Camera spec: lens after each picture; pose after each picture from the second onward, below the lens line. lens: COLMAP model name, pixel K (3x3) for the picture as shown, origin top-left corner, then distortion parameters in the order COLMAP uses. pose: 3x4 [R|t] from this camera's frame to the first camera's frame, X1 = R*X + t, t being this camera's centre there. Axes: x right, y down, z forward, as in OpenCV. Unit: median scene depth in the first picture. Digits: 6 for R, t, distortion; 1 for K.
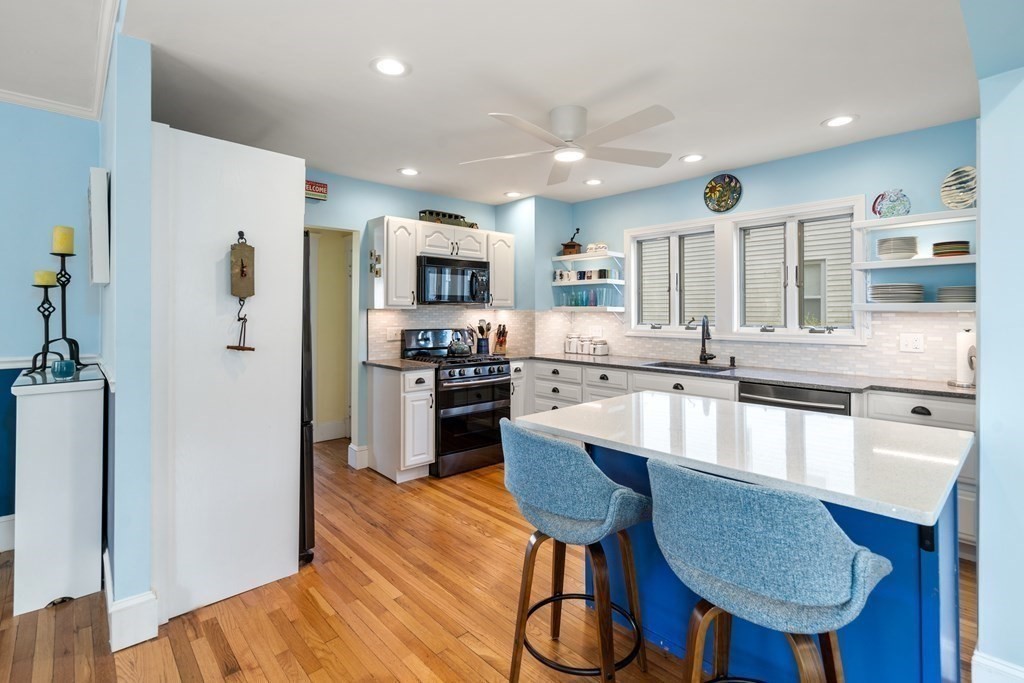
lens RADIAL K [[470.1, 0, 513.6], [0, 470.1, 310.9], [0, 0, 1]] dist [-0.008035, 0.003383]
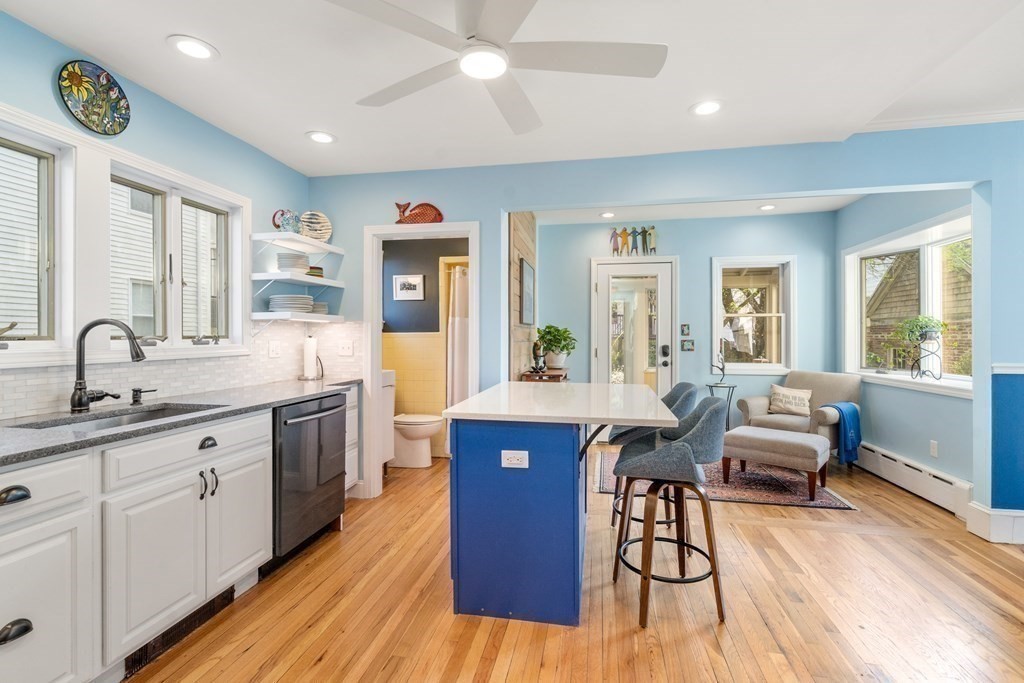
lens RADIAL K [[470.1, 0, 511.0], [0, 470.1, 335.6], [0, 0, 1]] dist [-0.008035, 0.003383]
pose [[-0.588482, -0.001256, 0.808509, -0.302804], [-0.004912, 0.999986, -0.002022, 0.028578], [-0.808495, -0.005161, -0.588480, 0.968848]]
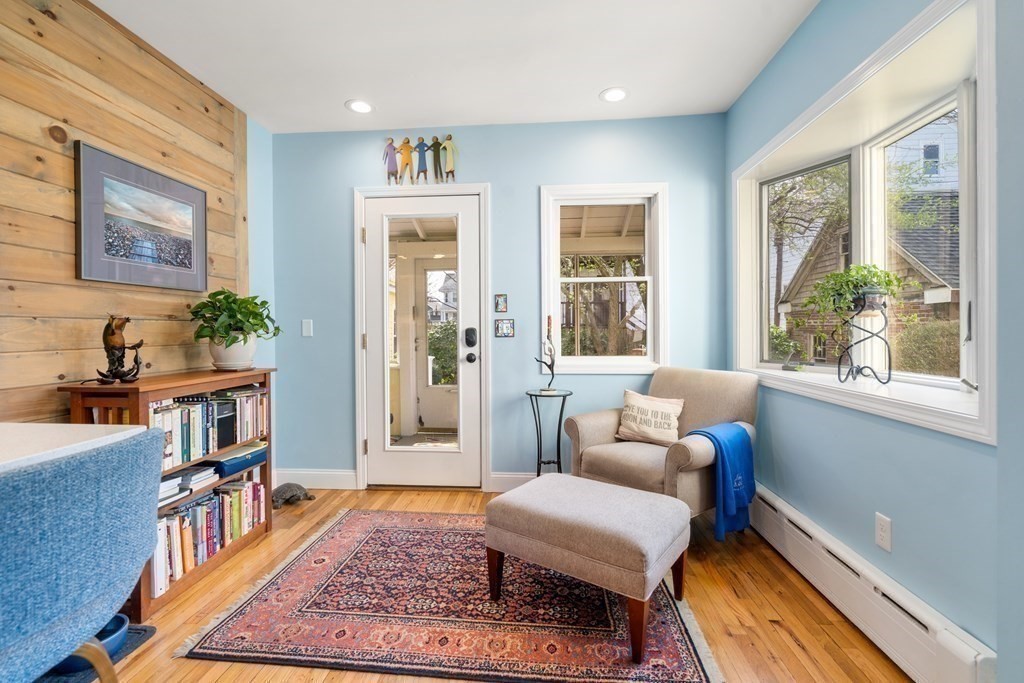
lens RADIAL K [[470.1, 0, 512.5], [0, 470.1, 332.3], [0, 0, 1]] dist [-0.008035, 0.003383]
pose [[-0.674609, -0.004458, 0.738162, -0.132686], [0.001819, 0.999969, 0.007702, 0.053625], [-0.738173, 0.006539, -0.674580, 0.288085]]
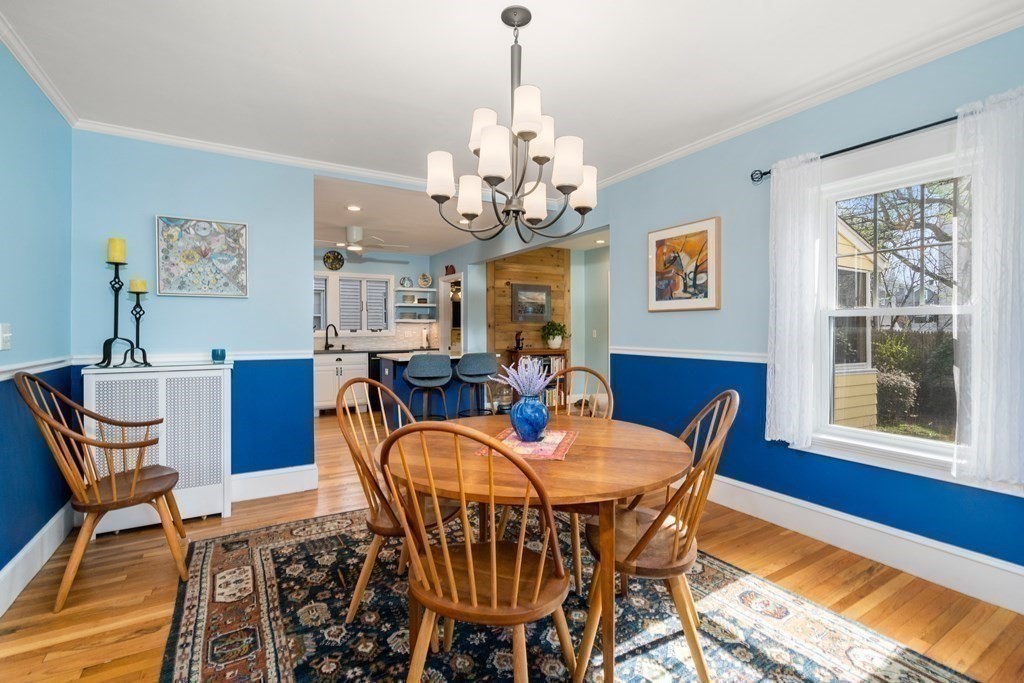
lens RADIAL K [[470.1, 0, 503.4], [0, 470.1, 333.5], [0, 0, 1]] dist [-0.008035, 0.003383]
pose [[0.229905, -0.012645, 0.973131, -1.323066], [-0.000894, 0.999912, 0.013204, 0.022787], [-0.973213, -0.003905, 0.229874, -0.121139]]
